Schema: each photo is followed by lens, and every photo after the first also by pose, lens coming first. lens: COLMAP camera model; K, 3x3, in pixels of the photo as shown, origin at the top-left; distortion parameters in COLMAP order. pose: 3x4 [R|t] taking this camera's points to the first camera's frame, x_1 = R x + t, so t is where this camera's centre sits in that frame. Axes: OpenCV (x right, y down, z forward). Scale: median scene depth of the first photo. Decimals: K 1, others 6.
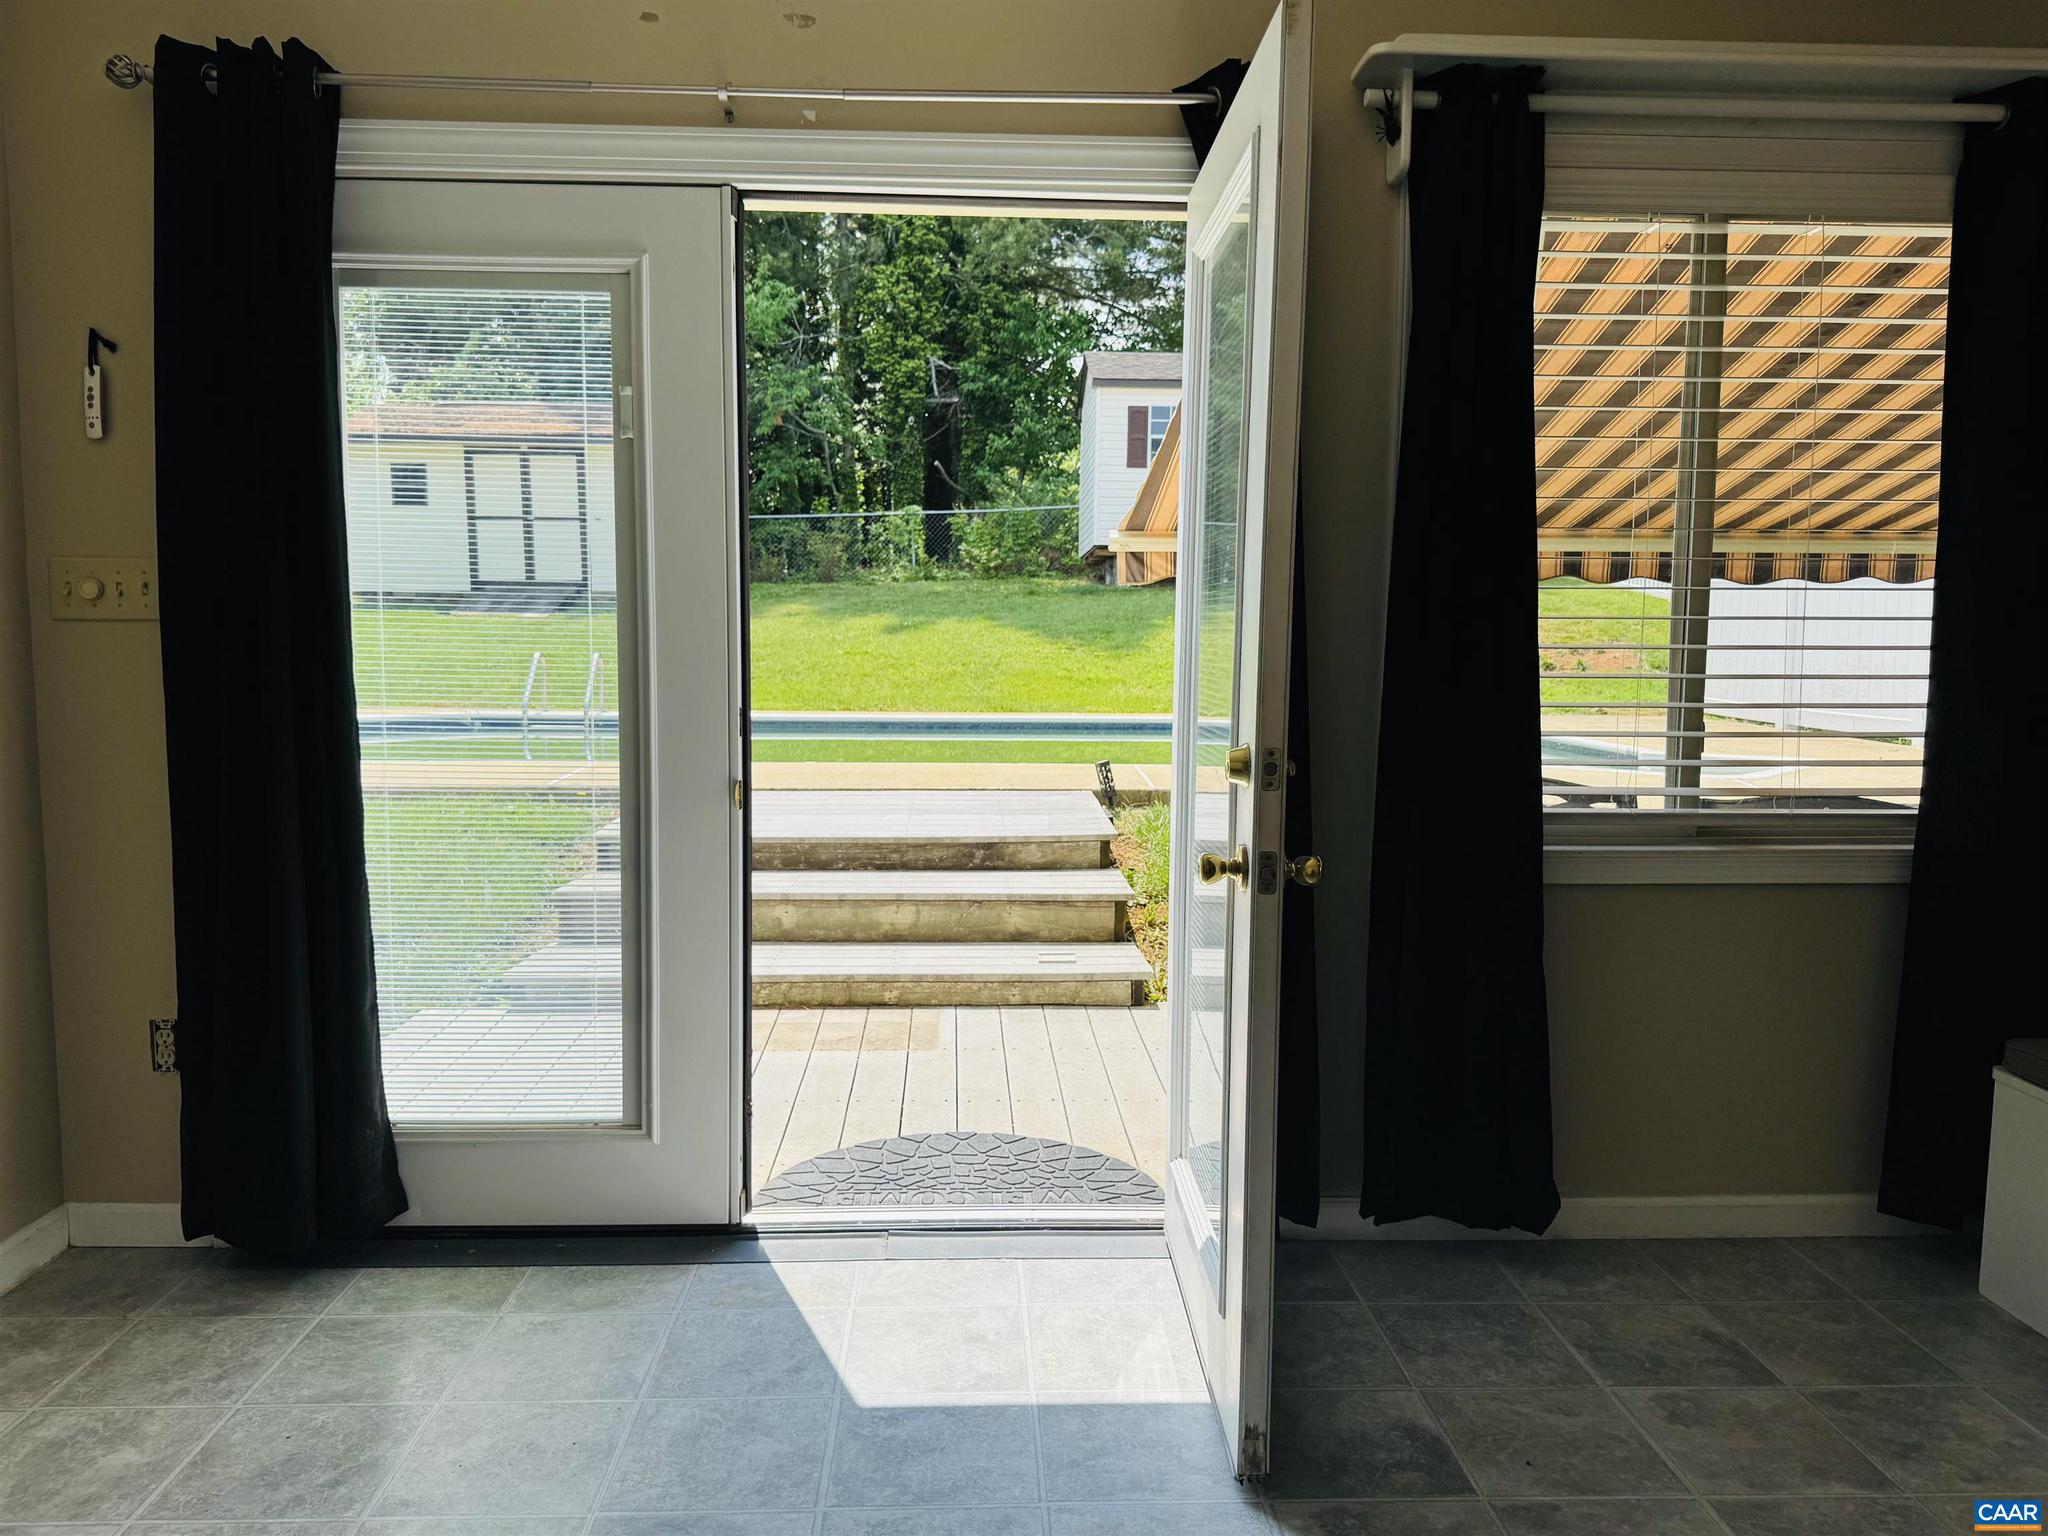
lens RADIAL K [[1484.8, 0, 1021.2], [0, 1484.8, 763.9], [0, 0, 1]] dist [0.046593, -0.054187]
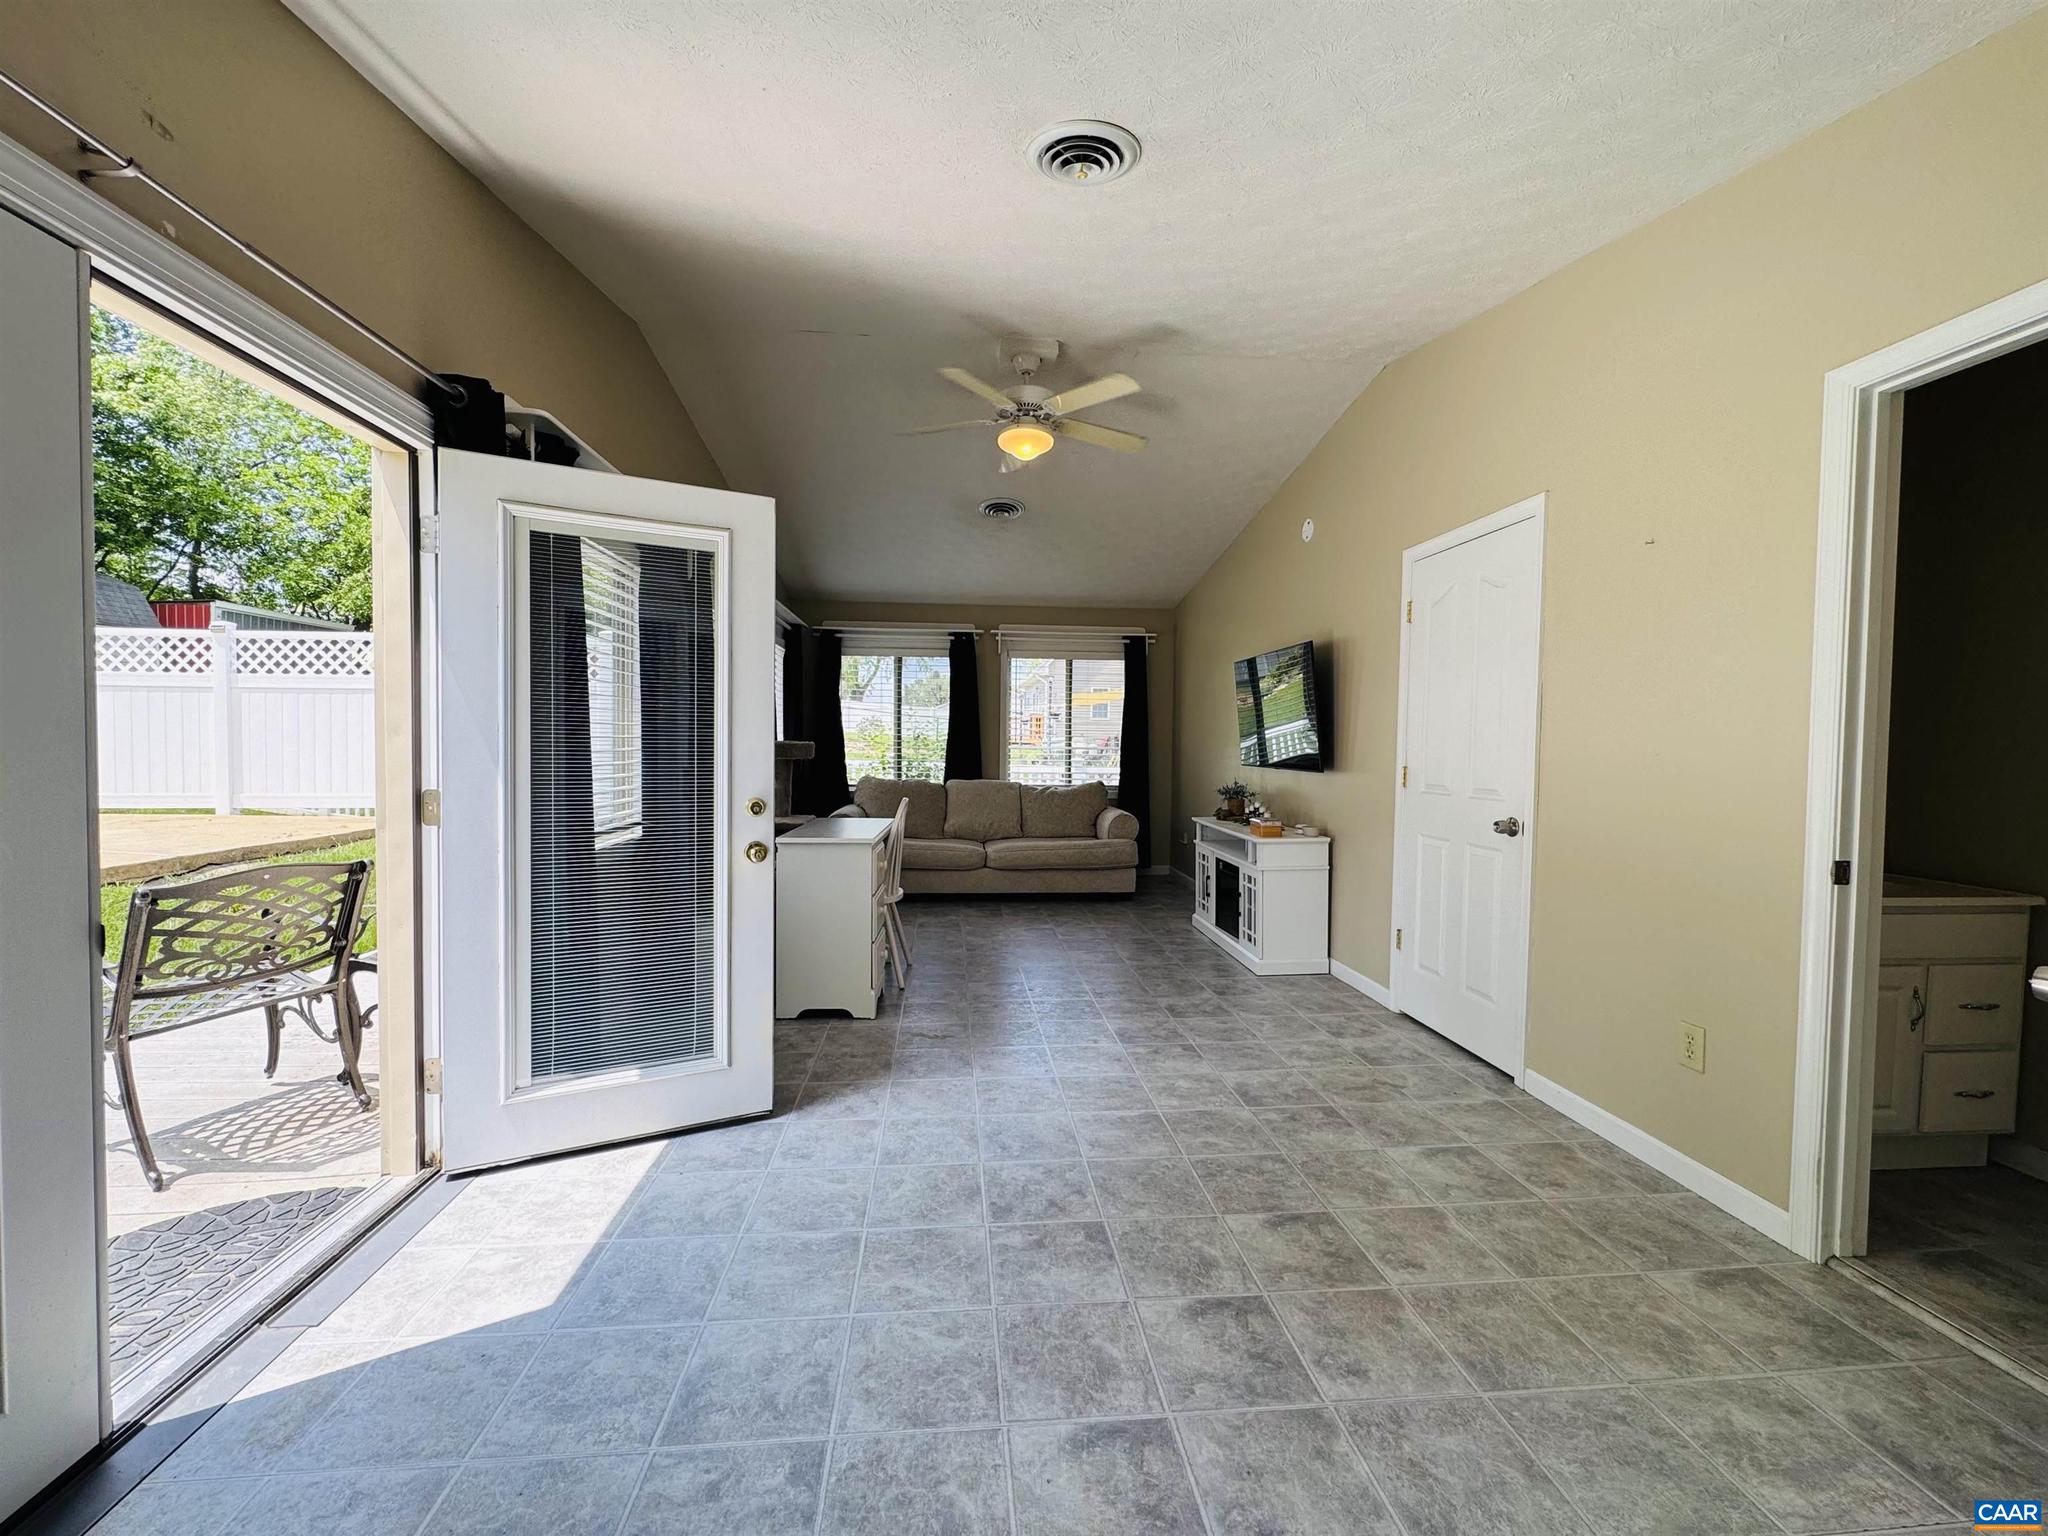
lens RADIAL K [[812.9, 0, 1023.9], [0, 812.9, 762.6], [0, 0, 1]] dist [0.001828, -0.000787]
pose [[-0.046701, -0.032273, 0.998387, -0.686590], [0.074404, 0.996589, 0.035695, -0.058807], [-0.996134, 0.075951, -0.044140, 0.470003]]
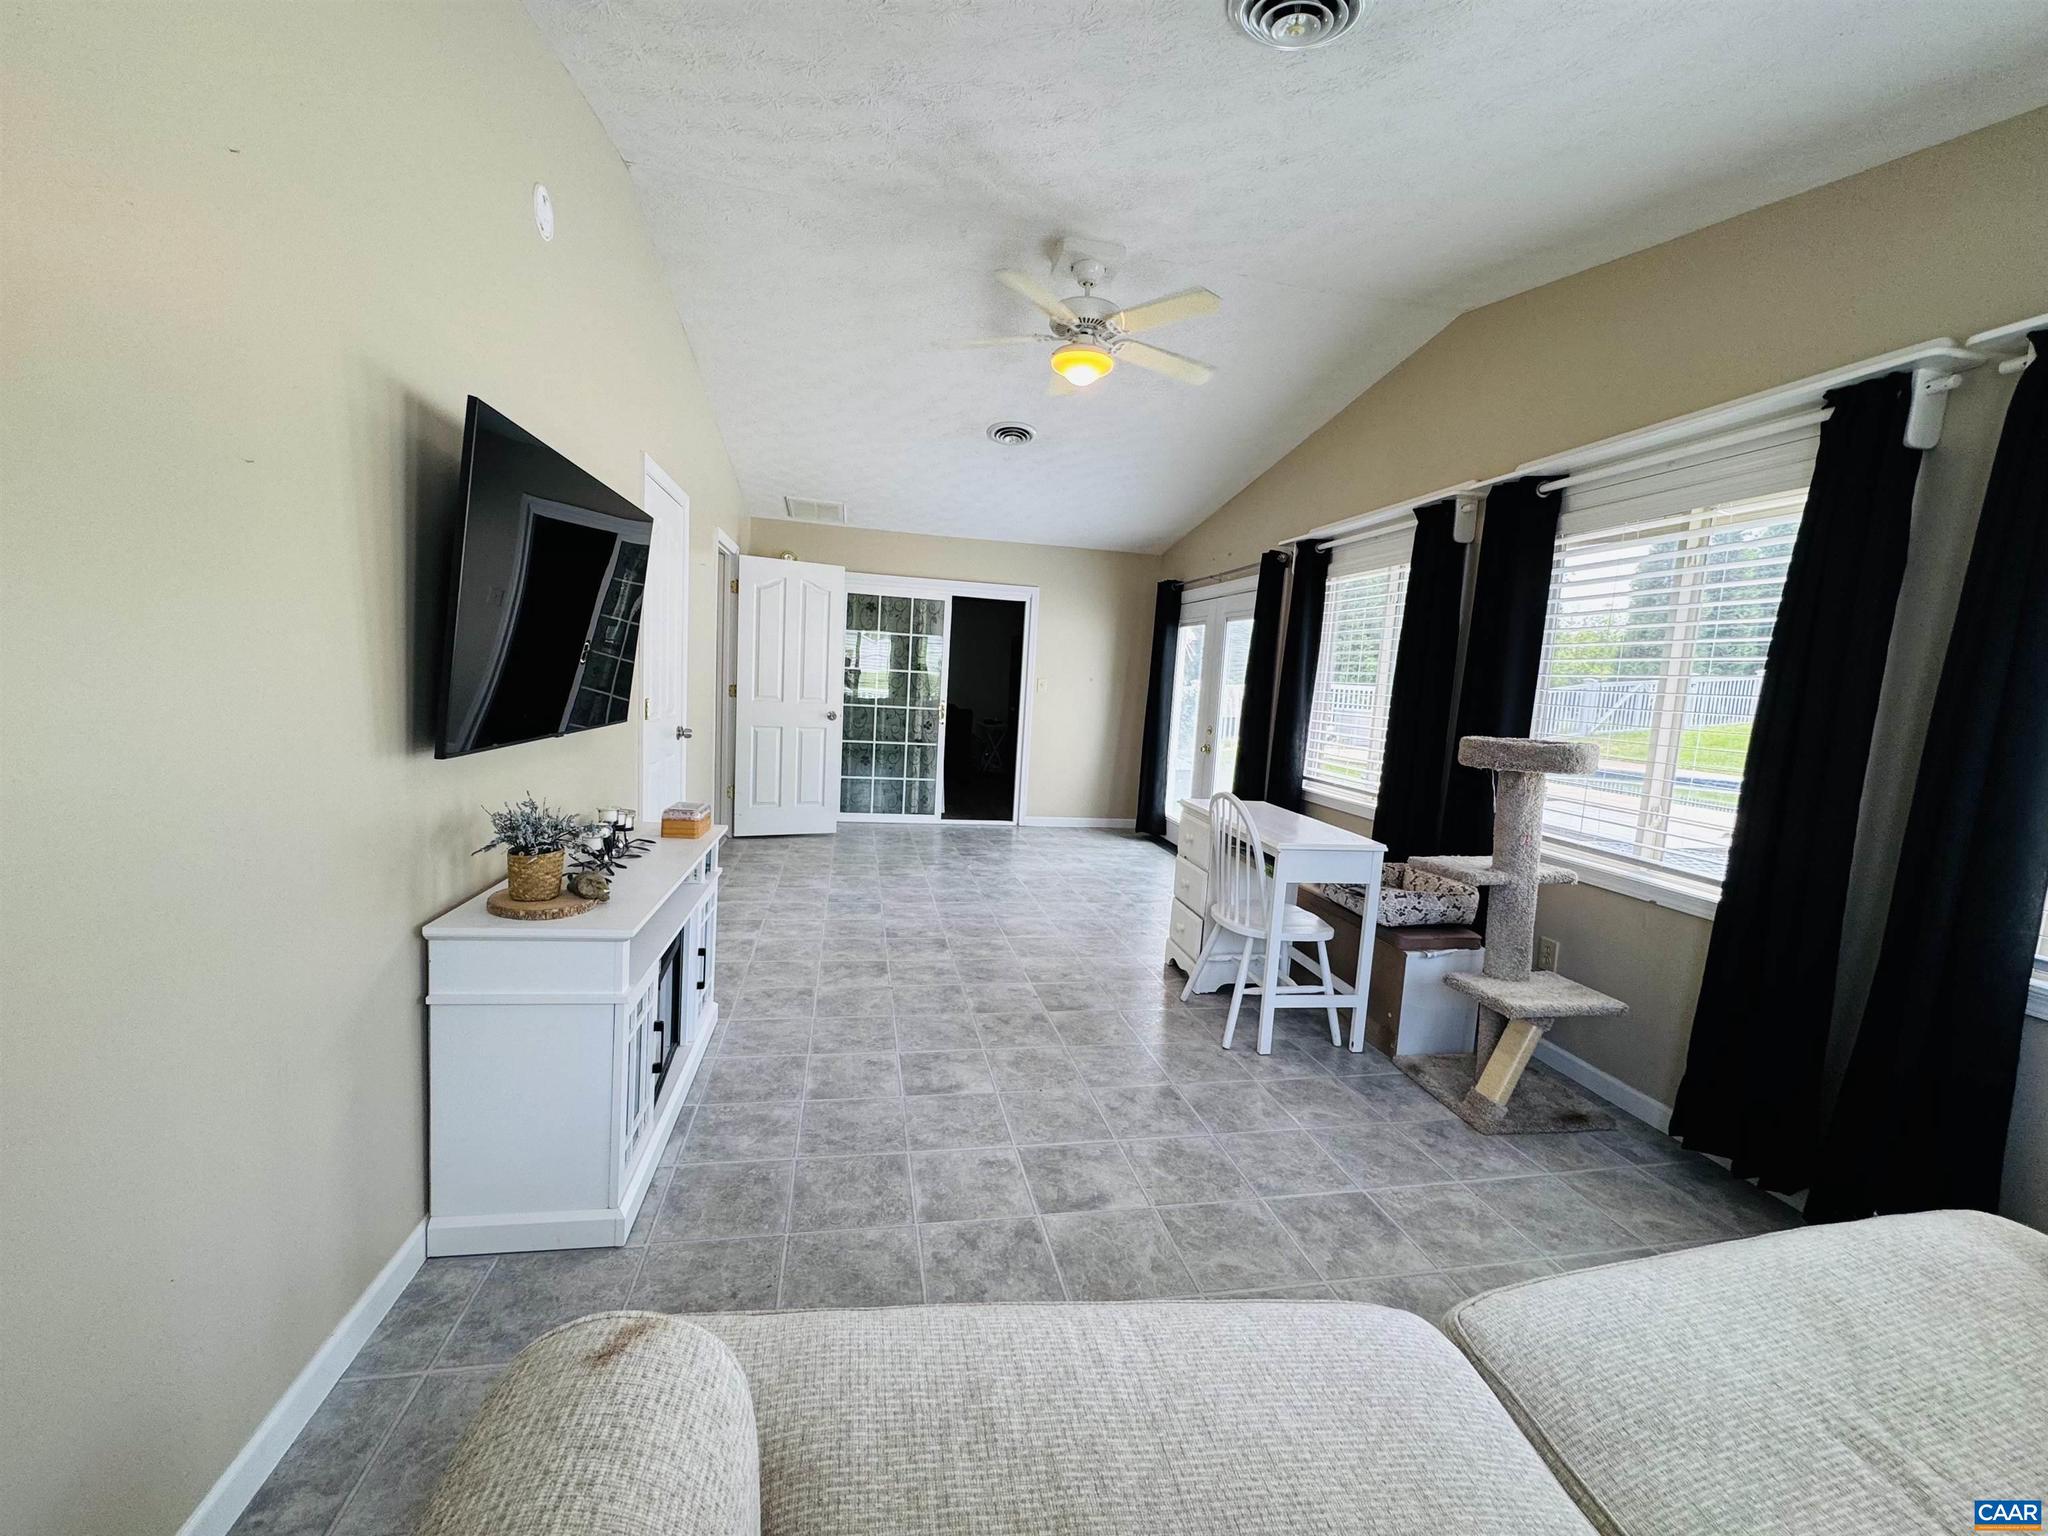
lens RADIAL K [[812.9, 0, 1026.5], [0, 812.9, 766.7], [0, 0, 1]] dist [0.001828, -0.000787]
pose [[0.158912, 0.110849, -0.981050, 1.853339], [-0.146363, 0.985342, 0.087626, -0.048832], [0.976384, 0.129664, 0.172806, 0.162588]]
